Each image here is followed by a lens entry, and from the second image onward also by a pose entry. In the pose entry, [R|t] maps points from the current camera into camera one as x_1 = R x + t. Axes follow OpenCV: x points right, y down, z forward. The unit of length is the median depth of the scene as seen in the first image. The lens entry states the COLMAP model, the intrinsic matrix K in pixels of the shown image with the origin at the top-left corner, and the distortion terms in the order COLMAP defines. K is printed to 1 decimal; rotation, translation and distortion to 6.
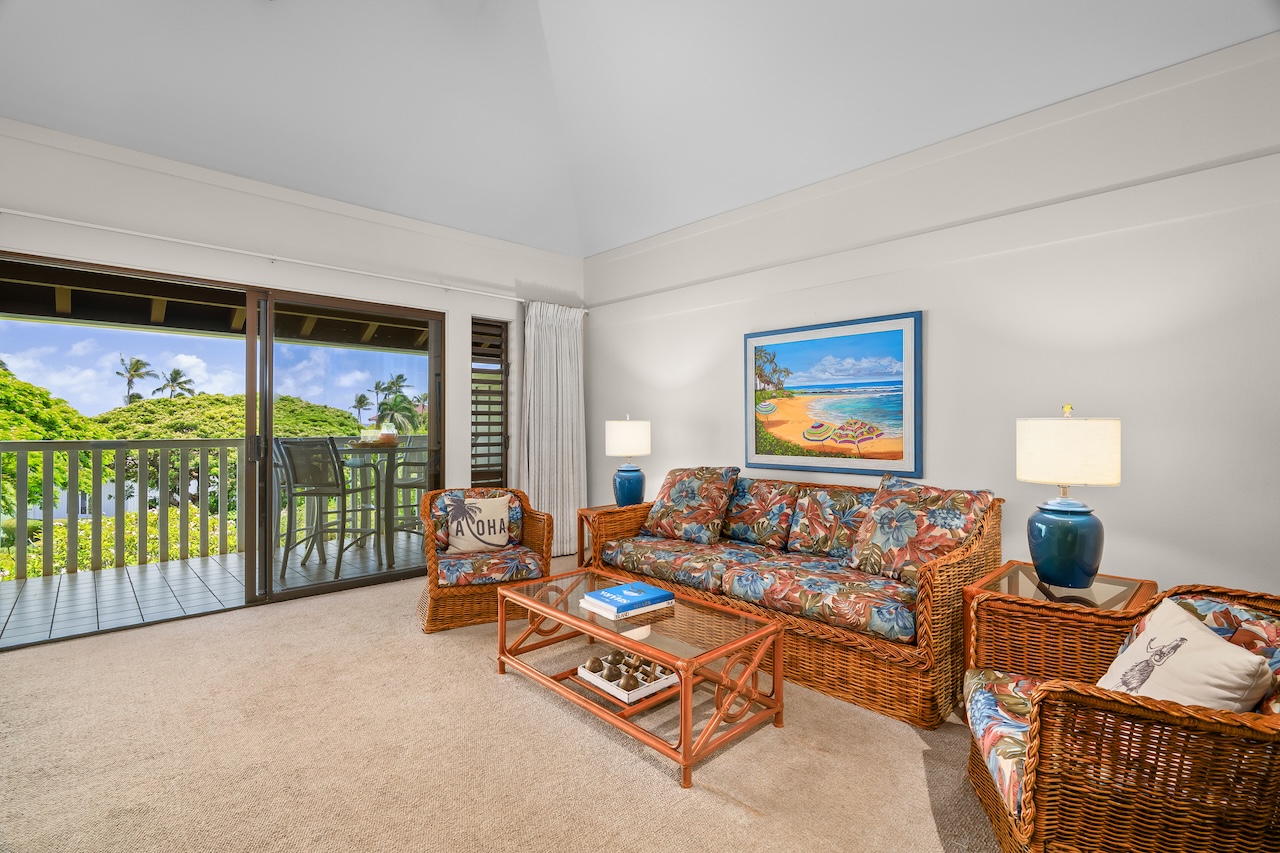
lens RADIAL K [[581.6, 0, 632.7], [0, 581.6, 423.3], [0, 0, 1]] dist [-0.002930, 0.000200]
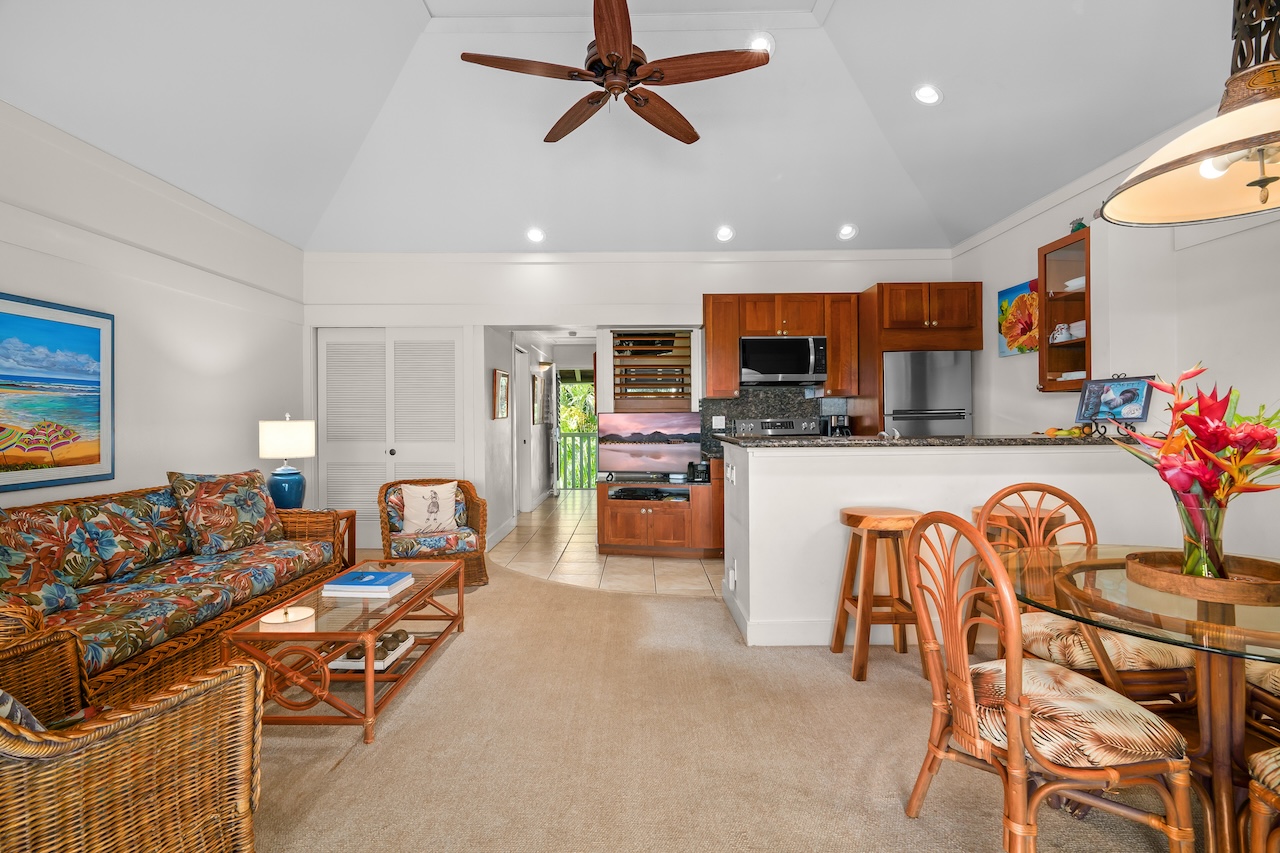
lens RADIAL K [[587.7, 0, 632.1], [0, 587.7, 421.5], [0, 0, 1]] dist [-0.004869, 0.001185]
pose [[-0.723964, -0.001368, 0.689836, -0.781348], [0.001785, 0.999991, 0.003856, -0.007948], [-0.689835, 0.004023, -0.723955, 0.998231]]
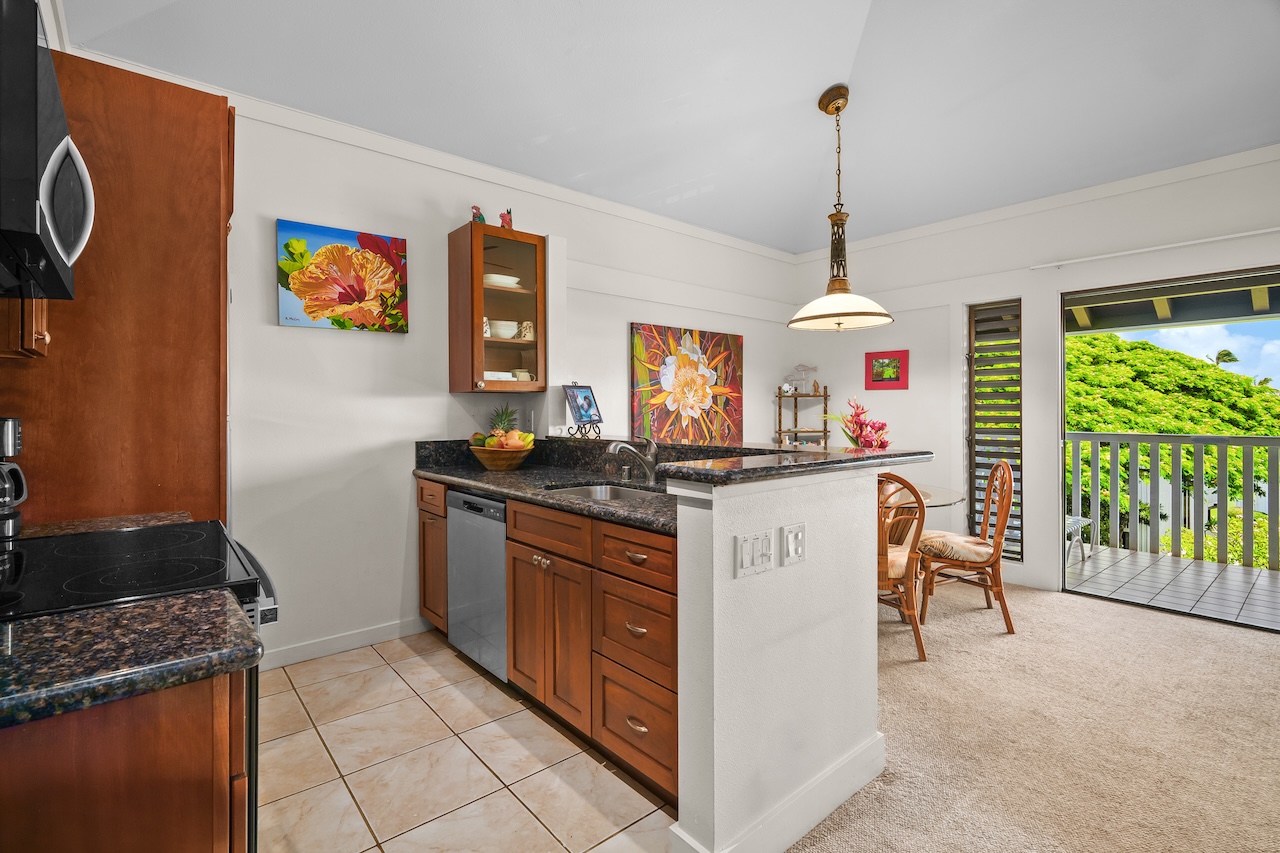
lens RADIAL K [[592.8, 0, 633.5], [0, 592.8, 411.1], [0, 0, 1]] dist [-0.000712, 0.000635]
pose [[-0.049875, -0.003619, -0.998749, 0.266435], [0.004420, 0.999983, -0.003844, -0.019020], [0.998746, -0.004606, -0.049858, 0.057197]]
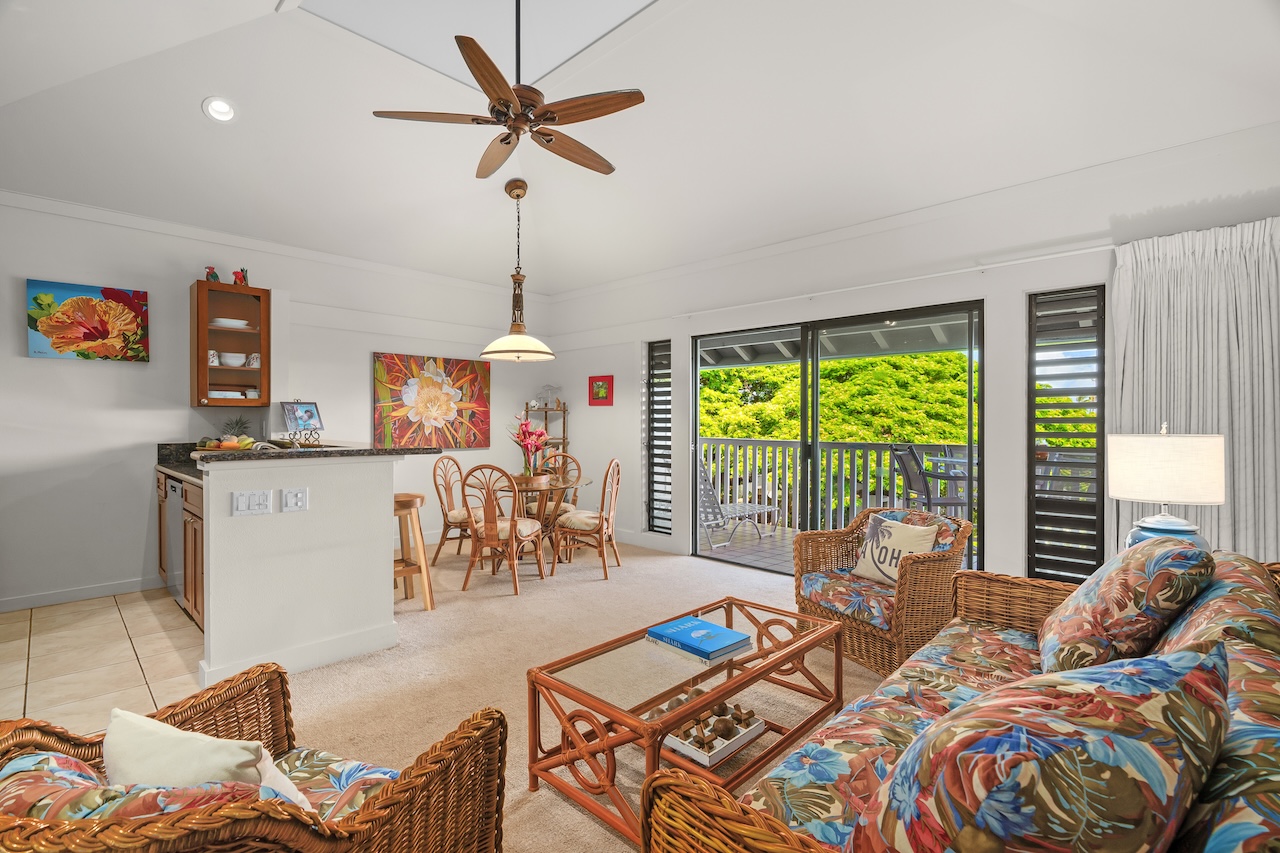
lens RADIAL K [[587.7, 0, 632.1], [0, 587.7, 421.5], [0, 0, 1]] dist [-0.004869, 0.001185]
pose [[0.042300, -0.004935, -0.999093, 0.604486], [0.000031, 0.999988, -0.004939, -0.016398], [0.999105, 0.000178, 0.042299, 0.588666]]
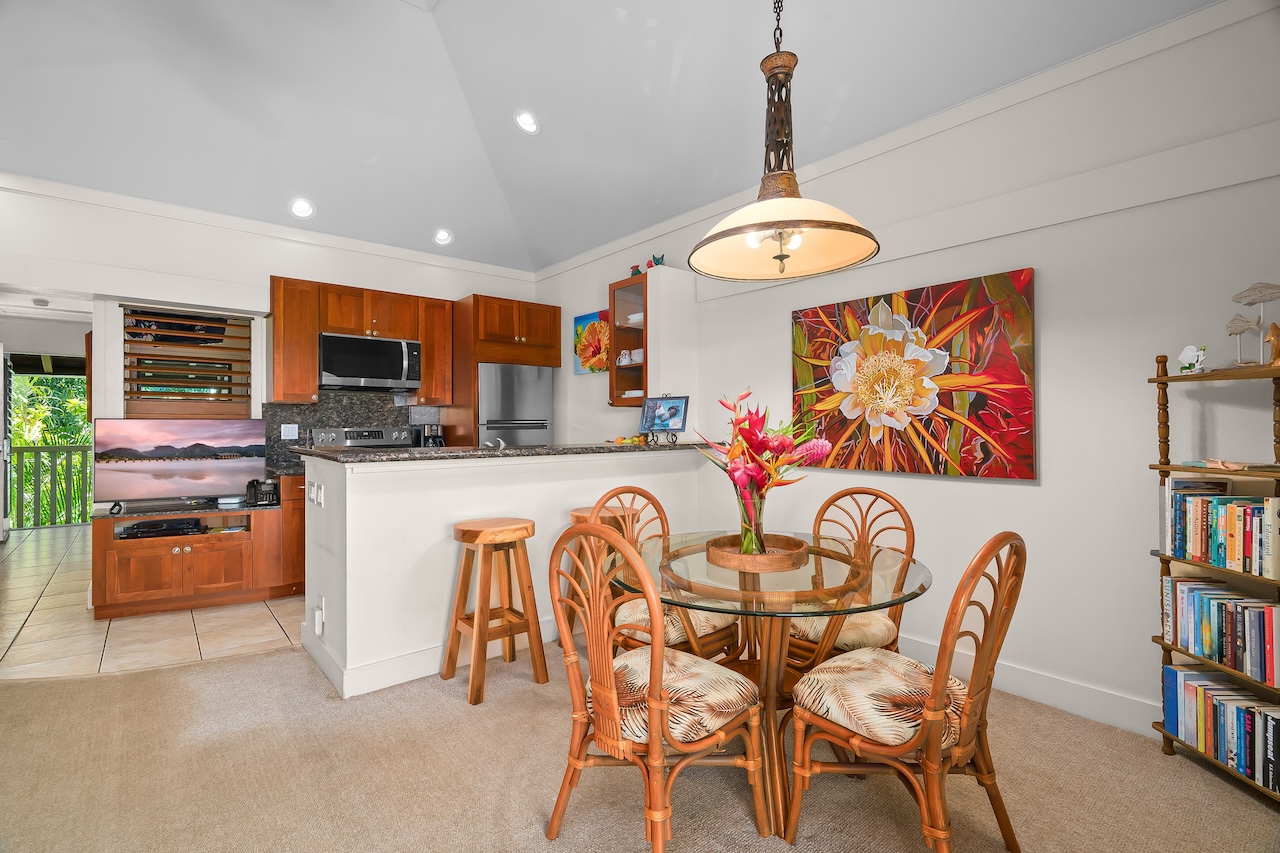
lens RADIAL K [[581.6, 0, 632.7], [0, 581.6, 423.3], [0, 0, 1]] dist [-0.002930, 0.000200]
pose [[-0.998424, -0.002148, 0.056080, -0.705357], [-0.002585, 0.999967, -0.007709, -0.010152], [-0.056062, -0.007842, -0.998396, 0.955856]]
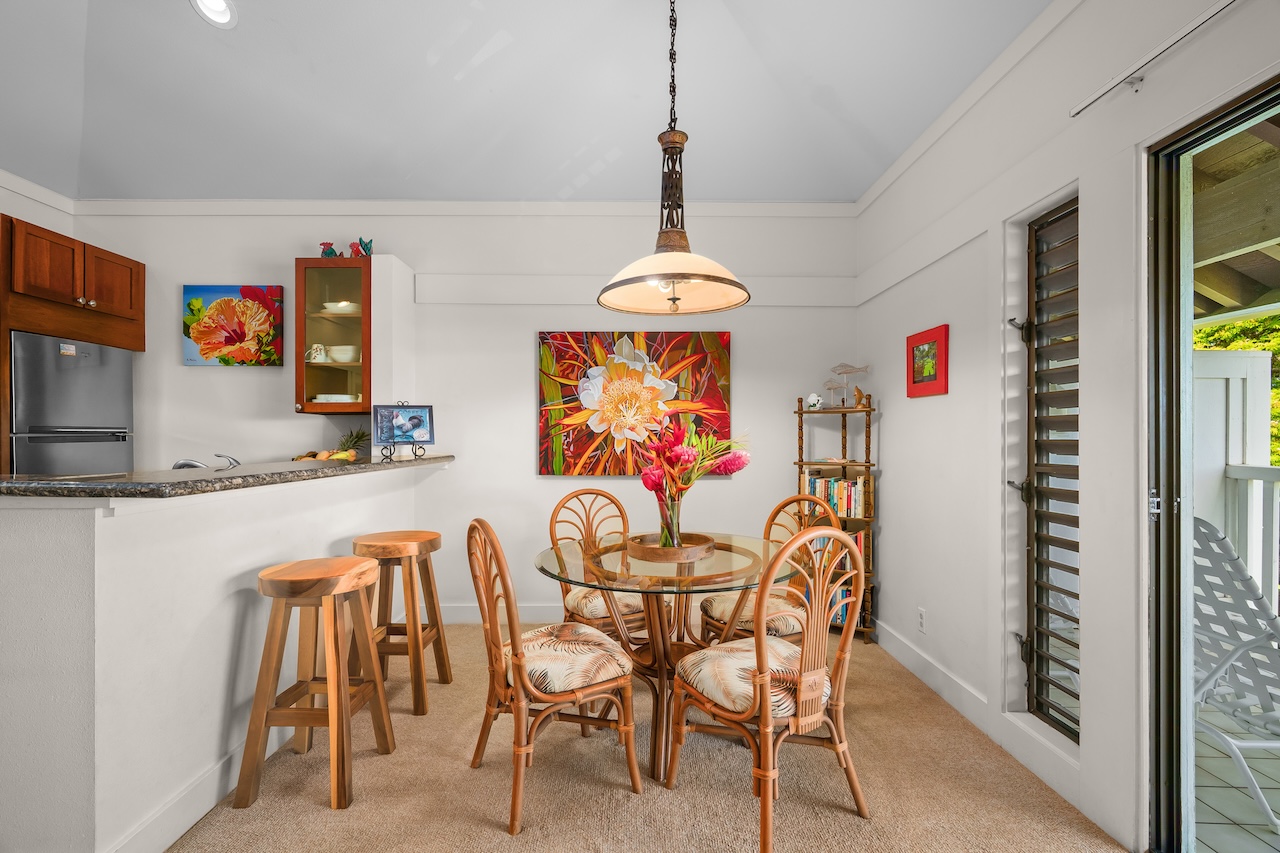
lens RADIAL K [[591.5, 0, 631.1], [0, 591.5, 441.7], [0, 0, 1]] dist [-0.001441, 0.000758]
pose [[-0.682462, -0.002092, -0.730918, -0.265553], [-0.002691, 0.999996, -0.000350, -0.007936], [0.730916, 0.001728, -0.682465, 0.822981]]
